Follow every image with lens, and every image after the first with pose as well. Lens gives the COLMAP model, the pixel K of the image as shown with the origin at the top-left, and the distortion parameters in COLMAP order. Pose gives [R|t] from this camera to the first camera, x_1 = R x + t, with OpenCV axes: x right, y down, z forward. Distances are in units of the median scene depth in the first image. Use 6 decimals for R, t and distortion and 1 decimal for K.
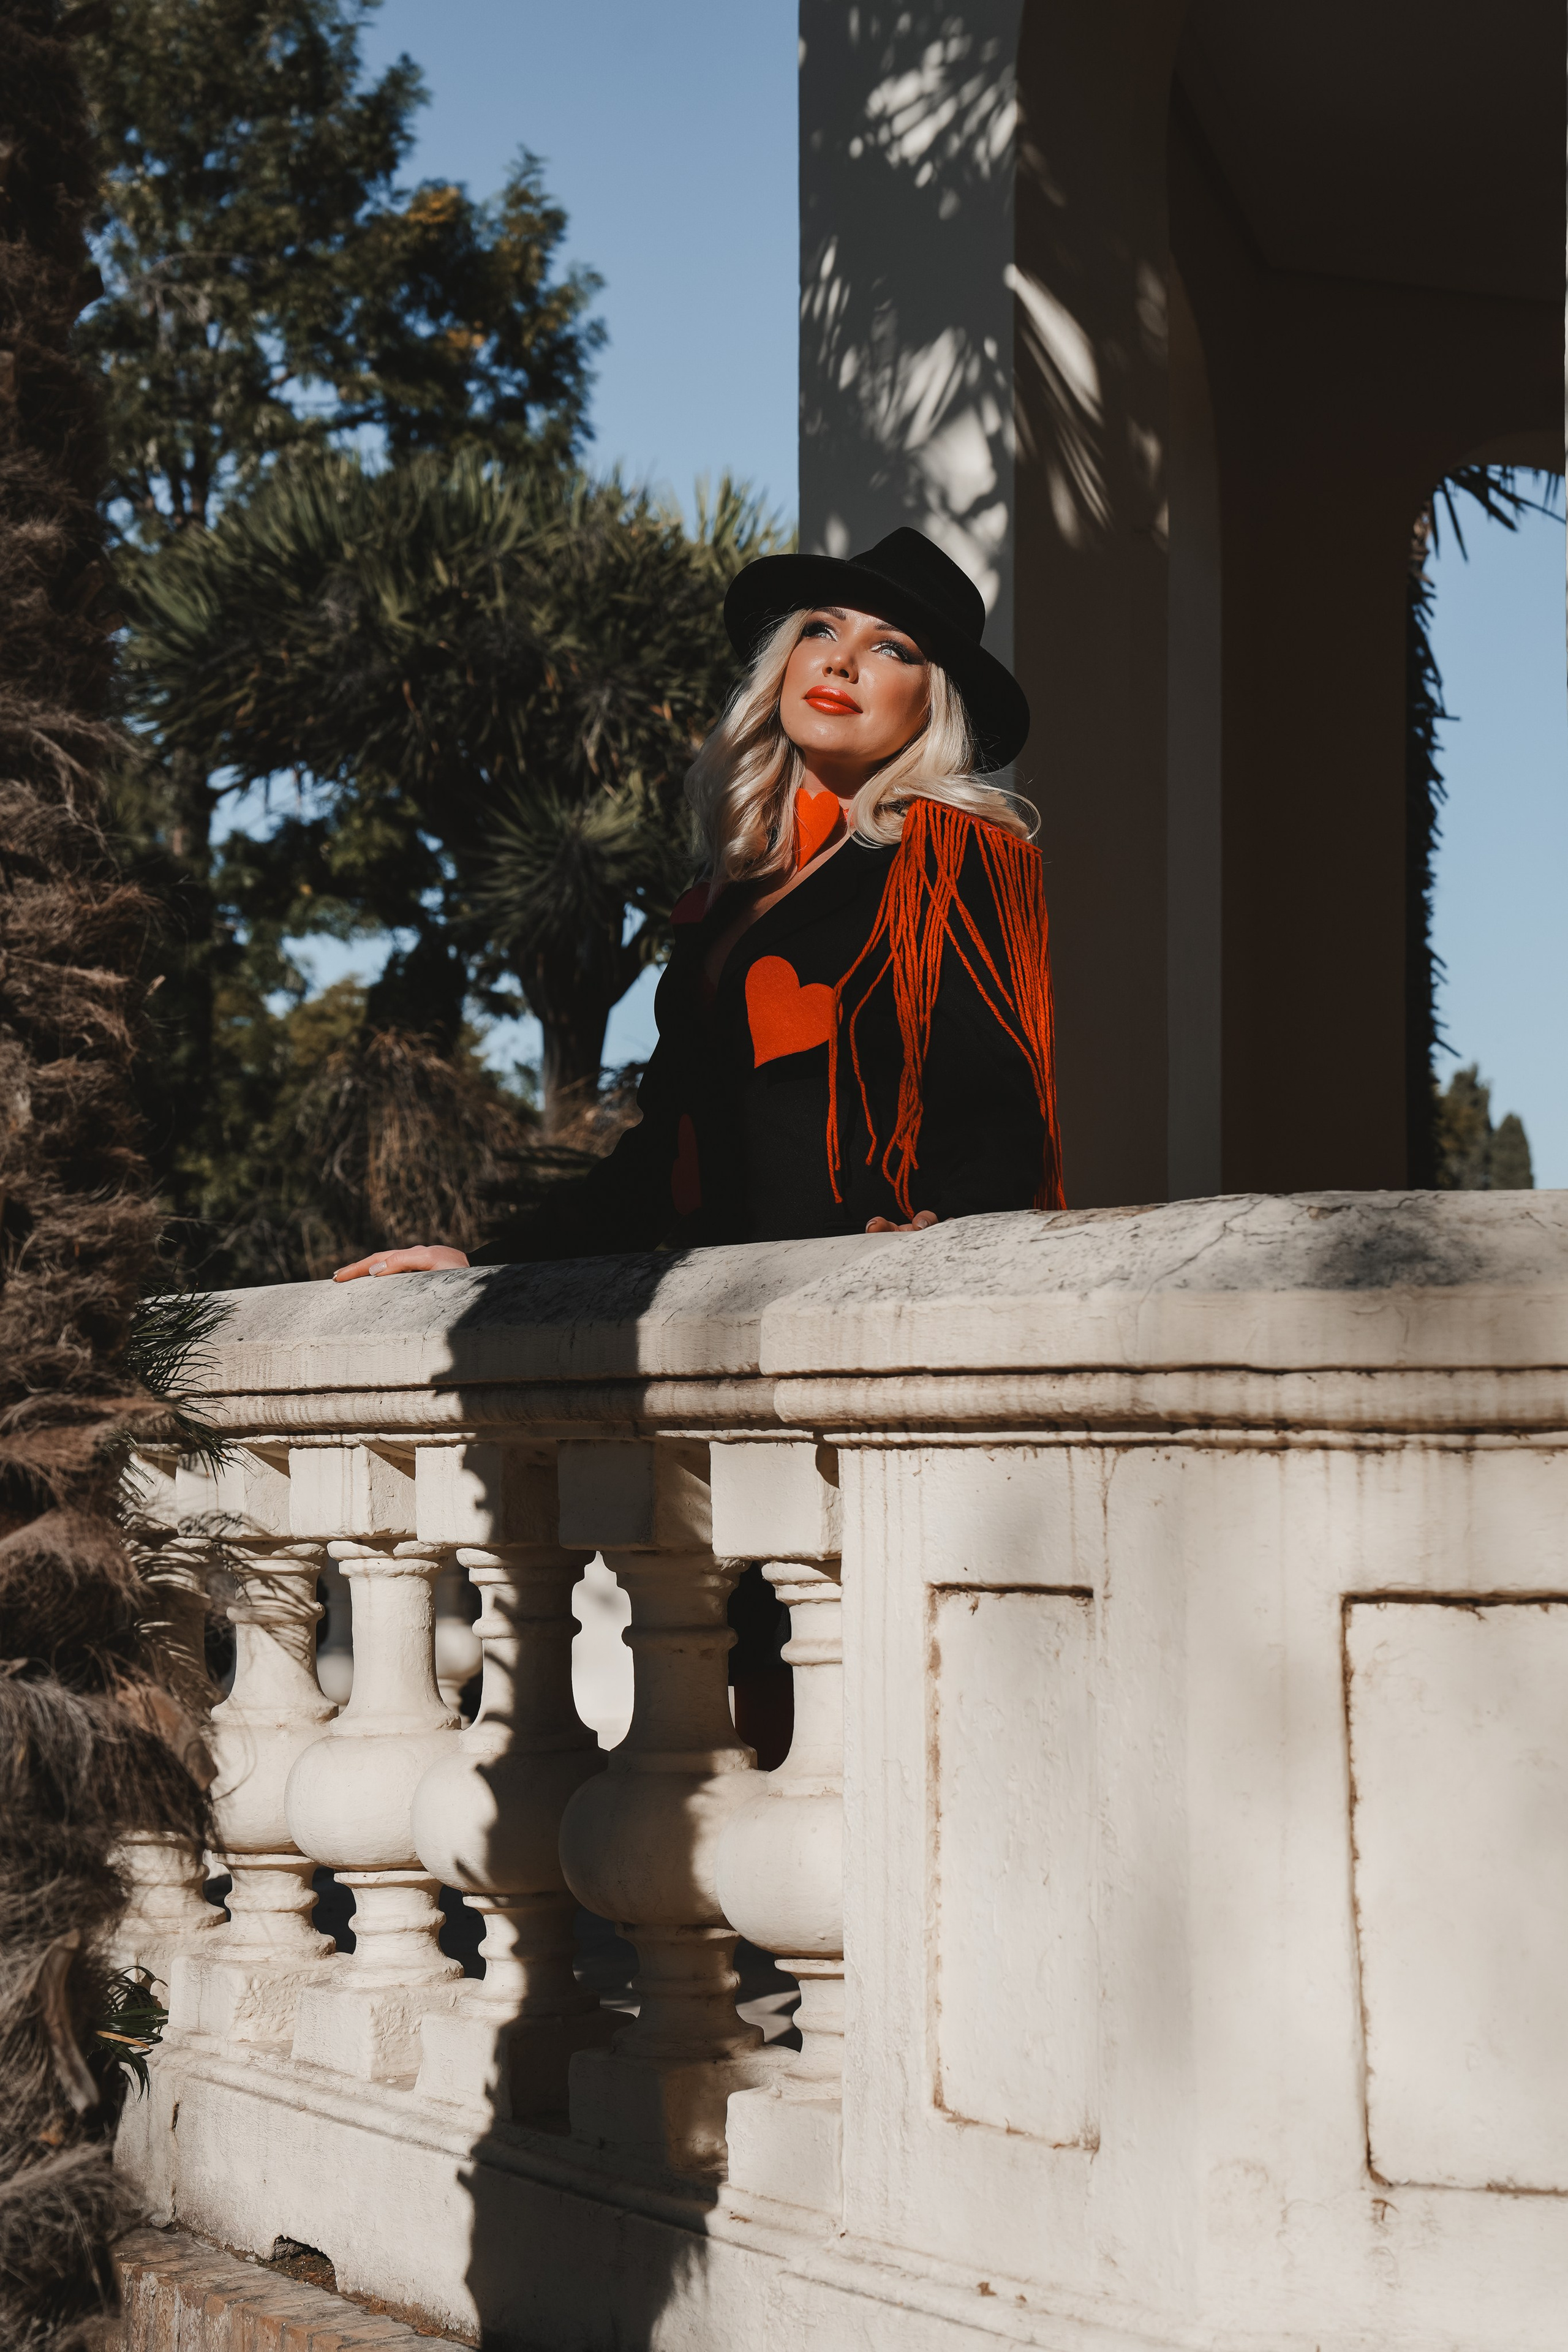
lens RADIAL K [[3485.6, 0, 784.6], [0, 3485.6, 1176.9], [0, 0, 1]] dist [0.045617, 0.000000]
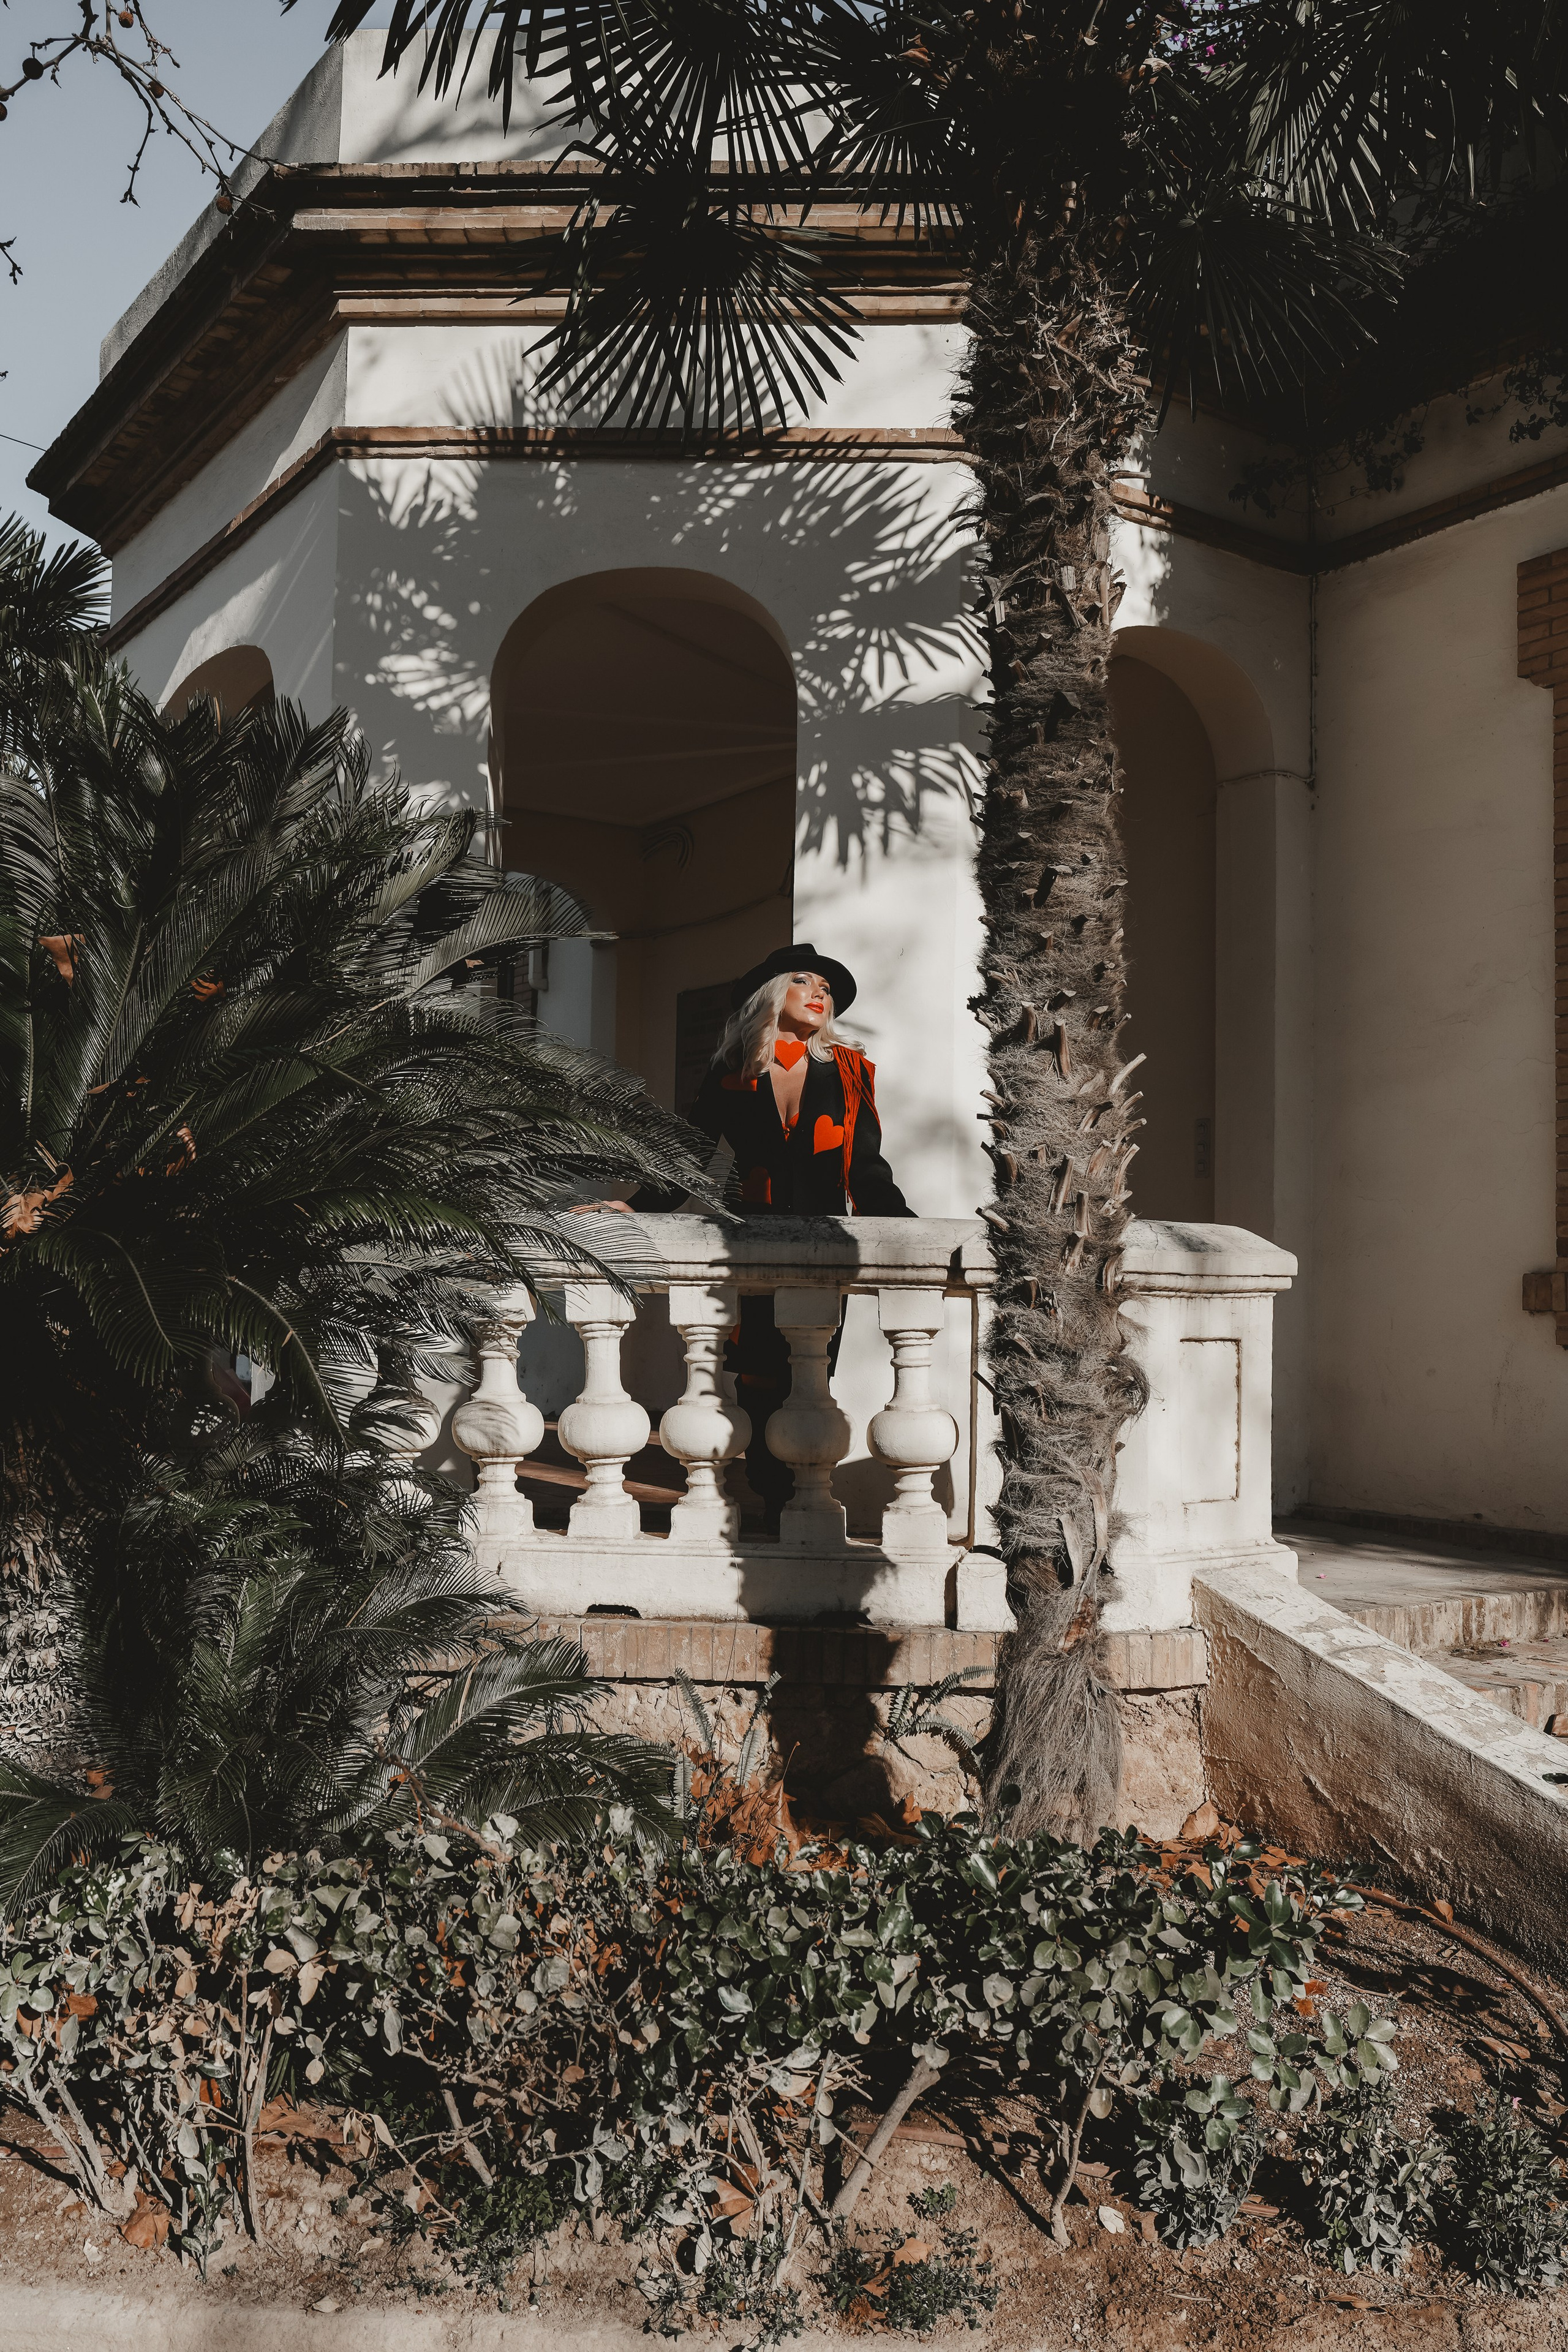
lens RADIAL K [[2085.8, 0, 784.1], [0, 2085.8, 1175.8], [0, 0, 1]] dist [-0.008843, -0.001311]
pose [[0.675366, 0.074697, 0.733690, -1.189527], [-0.077796, 0.996523, -0.029844, 0.037166], [-0.733368, -0.036922, 0.678829, -0.078091]]
